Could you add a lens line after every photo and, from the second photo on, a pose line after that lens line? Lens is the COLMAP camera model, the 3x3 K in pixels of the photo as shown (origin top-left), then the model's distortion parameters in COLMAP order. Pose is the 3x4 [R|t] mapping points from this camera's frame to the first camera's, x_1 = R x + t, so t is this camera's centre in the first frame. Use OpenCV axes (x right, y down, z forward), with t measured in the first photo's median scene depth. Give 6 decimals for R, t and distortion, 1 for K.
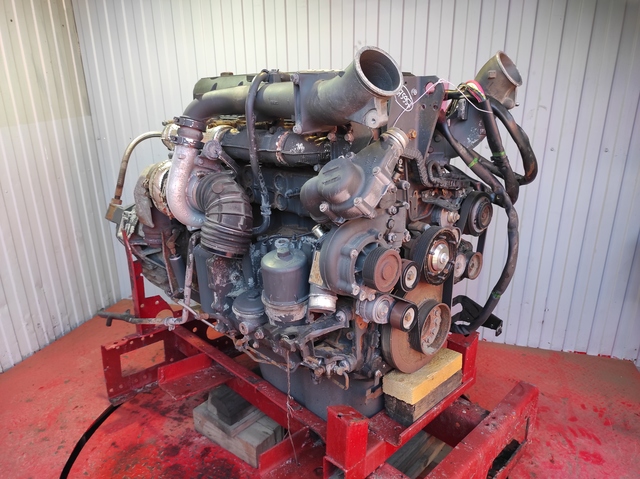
lens RADIAL K [[474.6, 0, 322.0], [0, 474.6, 237.0], [0, 0, 1]] dist [0.010965, -0.024860]
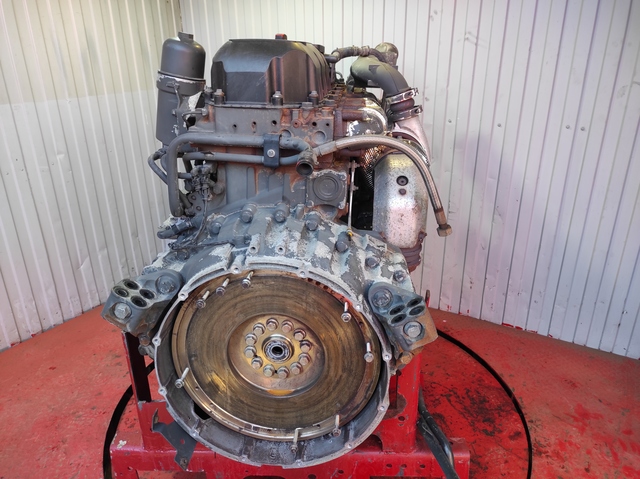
lens RADIAL K [[474.6, 0, 321.3], [0, 474.6, 237.9], [0, 0, 1]] dist [0.010965, -0.024860]
pose [[0.967313, 0.091616, -0.236456, 0.121685], [-0.079610, 0.995028, 0.059853, 0.005337], [0.240763, -0.039072, 0.969797, -0.004645]]
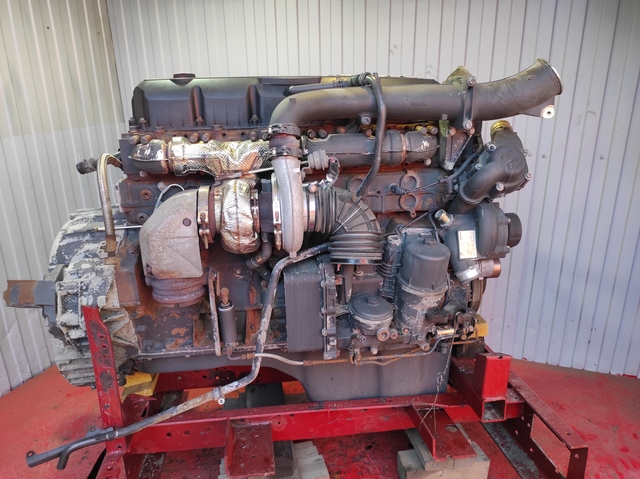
lens RADIAL K [[474.6, 0, 320.9], [0, 474.6, 237.2], [0, 0, 1]] dist [0.010965, -0.024860]
pose [[0.997935, 0.014488, -0.062583, -0.005881], [-0.015558, 0.999740, -0.016650, -0.003480], [0.062325, 0.017590, 0.997901, 0.033743]]
